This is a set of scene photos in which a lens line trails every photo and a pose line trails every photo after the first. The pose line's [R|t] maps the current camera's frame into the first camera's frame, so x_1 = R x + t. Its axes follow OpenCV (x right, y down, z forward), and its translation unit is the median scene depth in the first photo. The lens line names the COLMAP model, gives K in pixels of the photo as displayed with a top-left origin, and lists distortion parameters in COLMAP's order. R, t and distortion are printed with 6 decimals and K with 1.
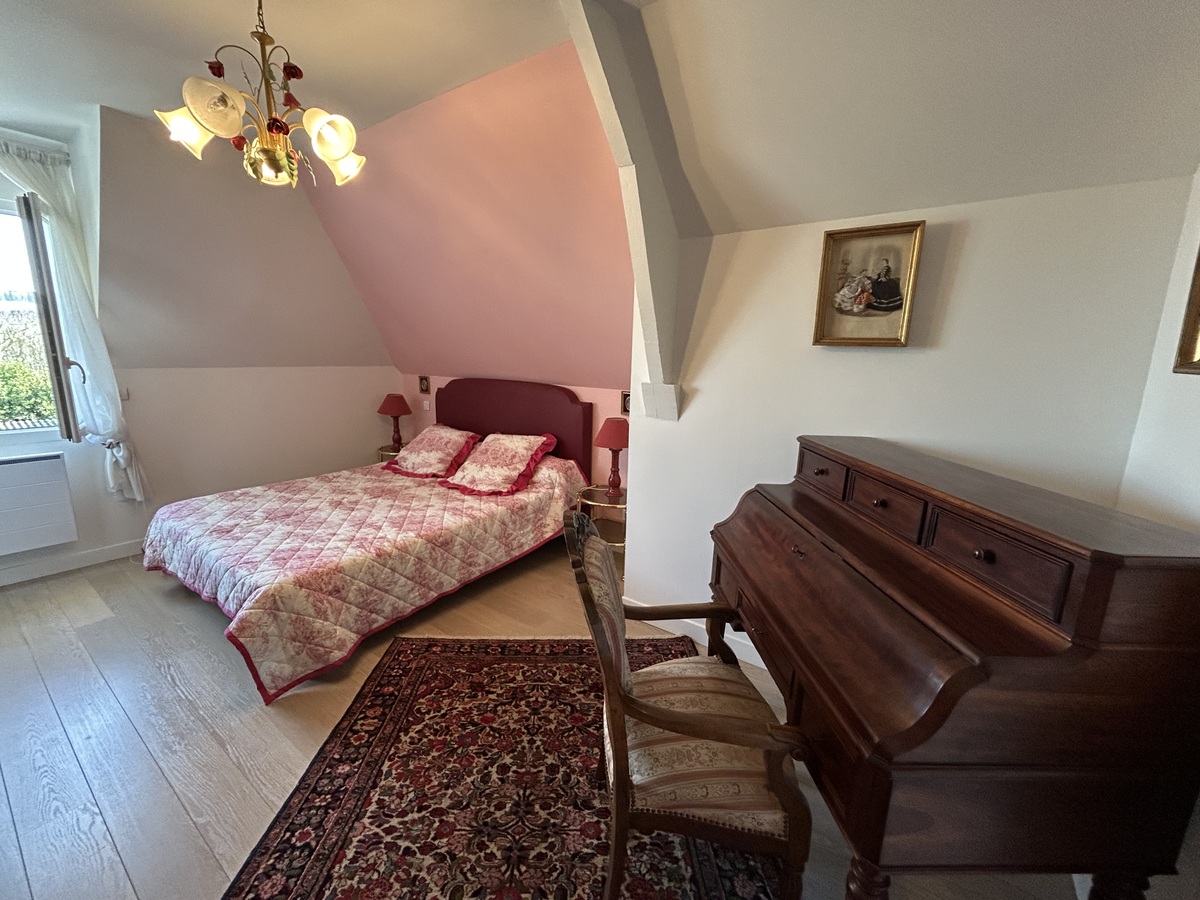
lens RADIAL K [[485.9, 0, 600.1], [0, 485.9, 445.1], [0, 0, 1]] dist [-0.002676, 0.000173]
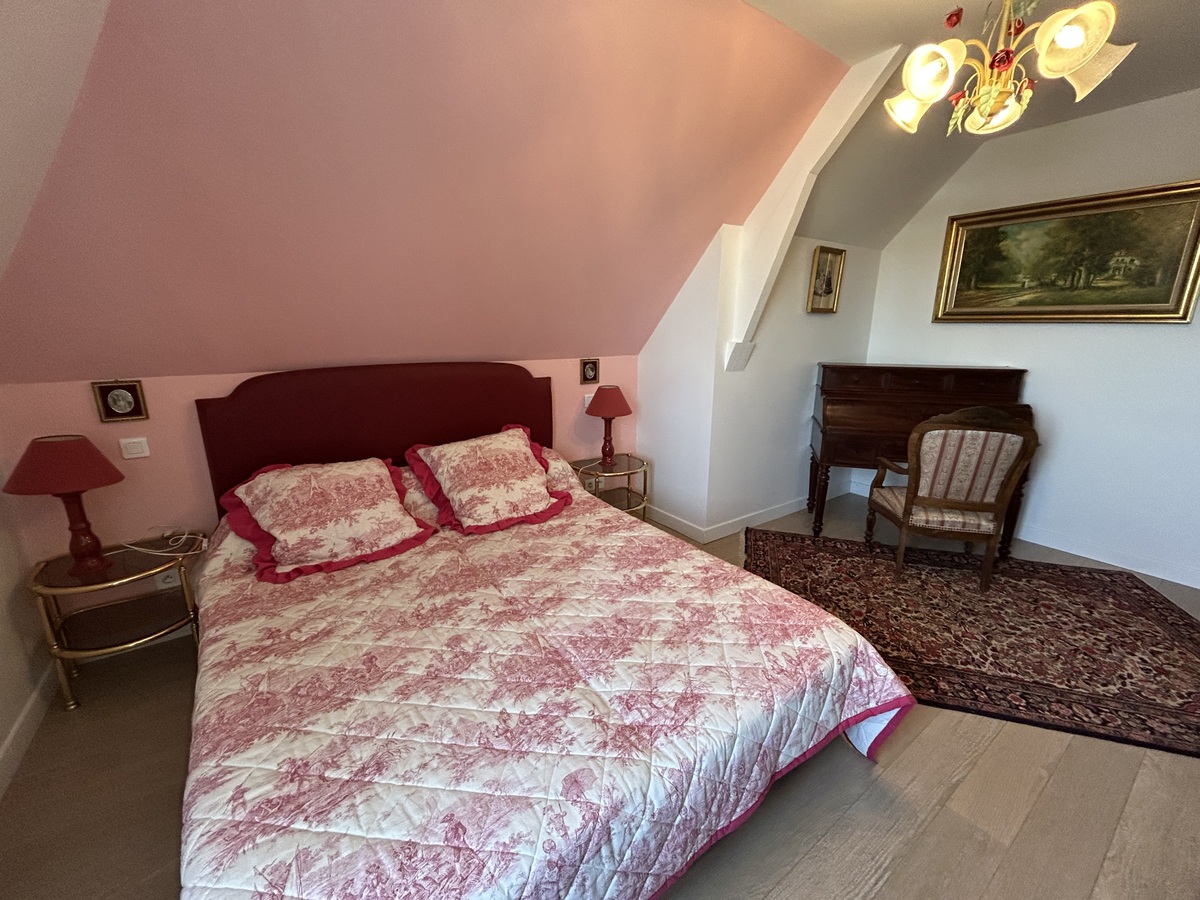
lens RADIAL K [[485.9, 0, 596.1], [0, 485.9, 454.5], [0, 0, 1]] dist [-0.002676, 0.000173]
pose [[0.336739, -0.261335, 0.904605, -0.938312], [0.185126, 0.960337, 0.208523, -0.137935], [-0.923220, 0.097248, 0.371763, 0.705411]]
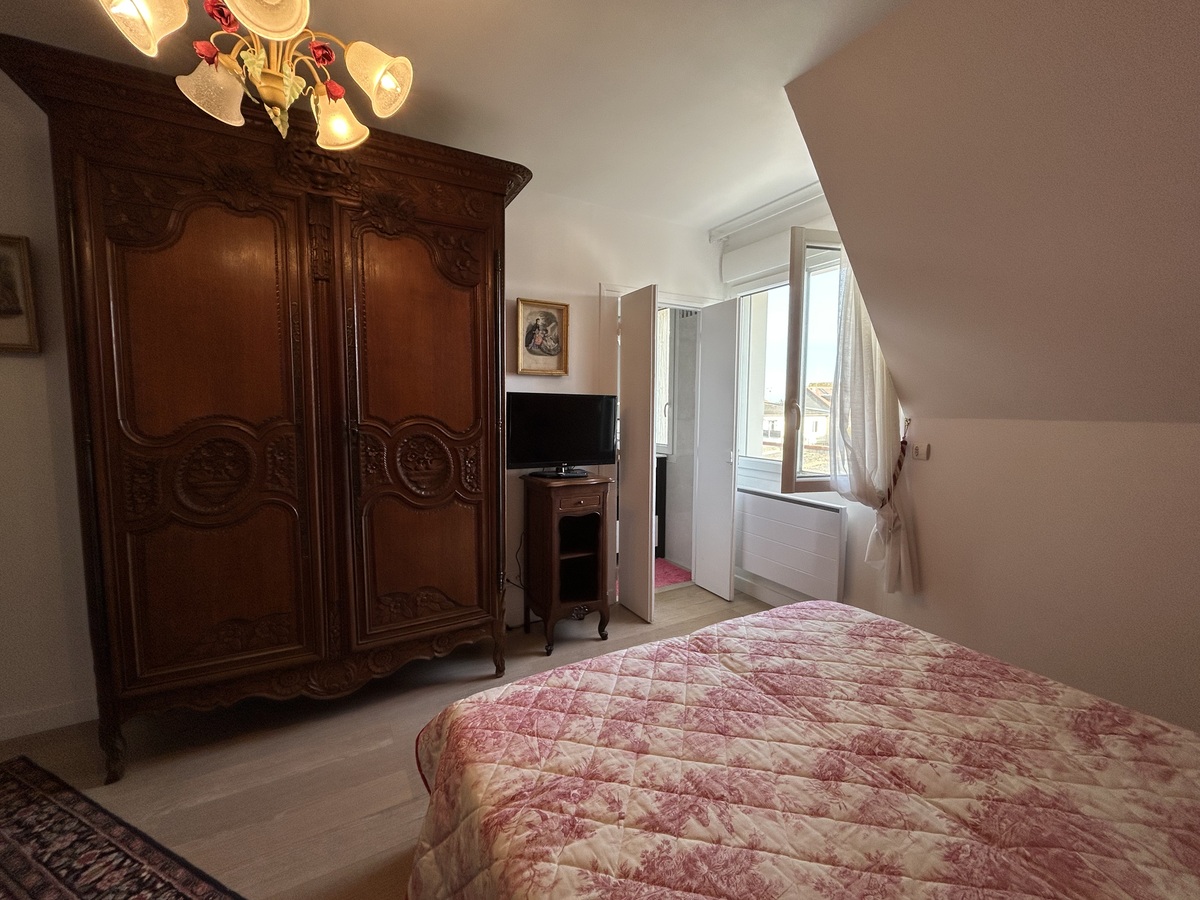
lens RADIAL K [[485.9, 0, 595.6], [0, 485.9, 446.6], [0, 0, 1]] dist [-0.002676, 0.000173]
pose [[-0.432384, 0.047573, -0.900434, -0.103633], [-0.181837, 0.973491, 0.138750, -0.131376], [0.883164, 0.223725, -0.412271, 0.909668]]
